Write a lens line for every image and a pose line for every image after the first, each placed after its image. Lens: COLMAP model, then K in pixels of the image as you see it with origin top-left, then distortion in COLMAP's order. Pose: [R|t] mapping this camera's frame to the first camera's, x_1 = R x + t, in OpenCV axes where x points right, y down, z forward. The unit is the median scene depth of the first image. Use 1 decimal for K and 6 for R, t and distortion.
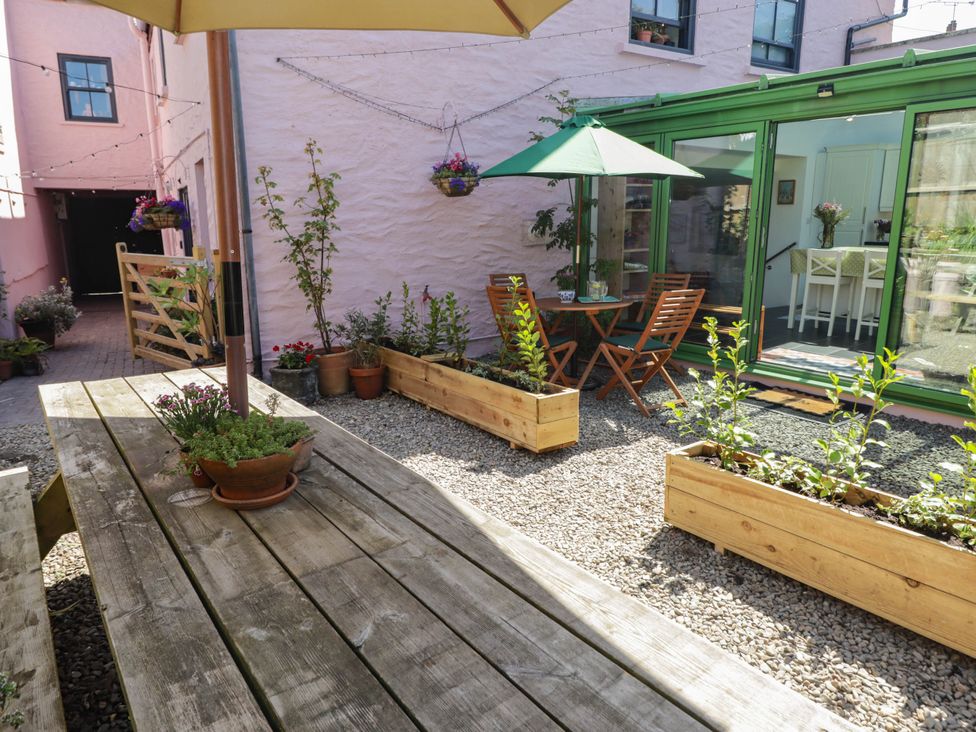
lens RADIAL K [[607.4, 0, 480.4], [0, 607.4, 352.5], [0, 0, 1]] dist [0.000631, -0.001251]
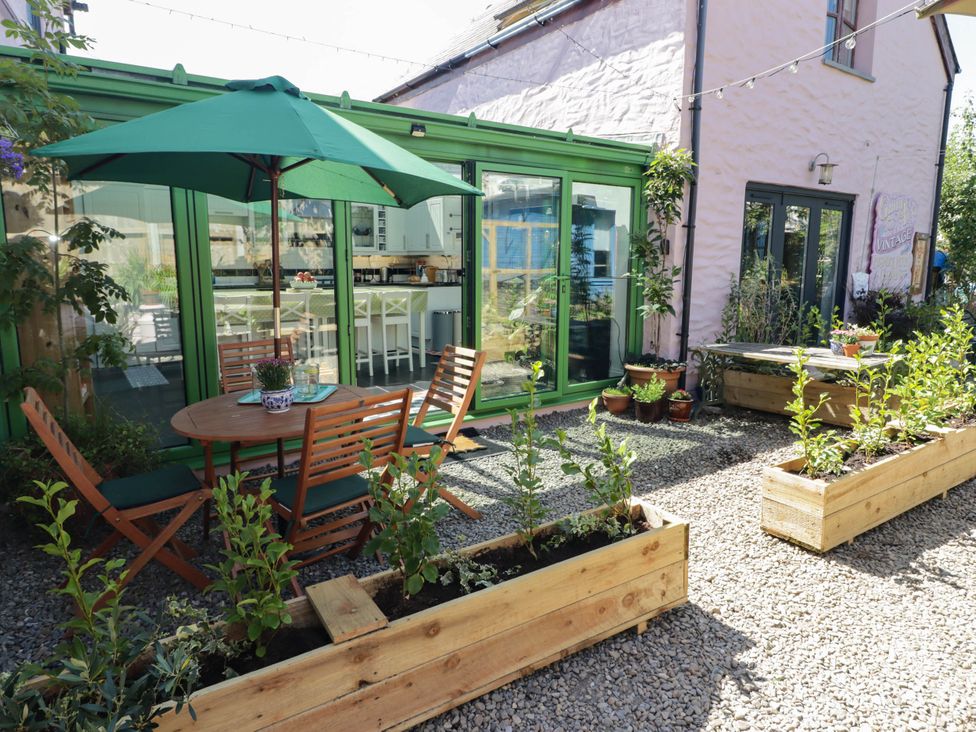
lens RADIAL K [[607.4, 0, 480.4], [0, 607.4, 352.5], [0, 0, 1]] dist [0.000631, -0.001251]
pose [[0.039541, -0.159819, 0.986354, -0.444444], [0.191322, 0.970073, 0.149512, -0.212107], [-0.980731, 0.182799, 0.068934, 0.897923]]
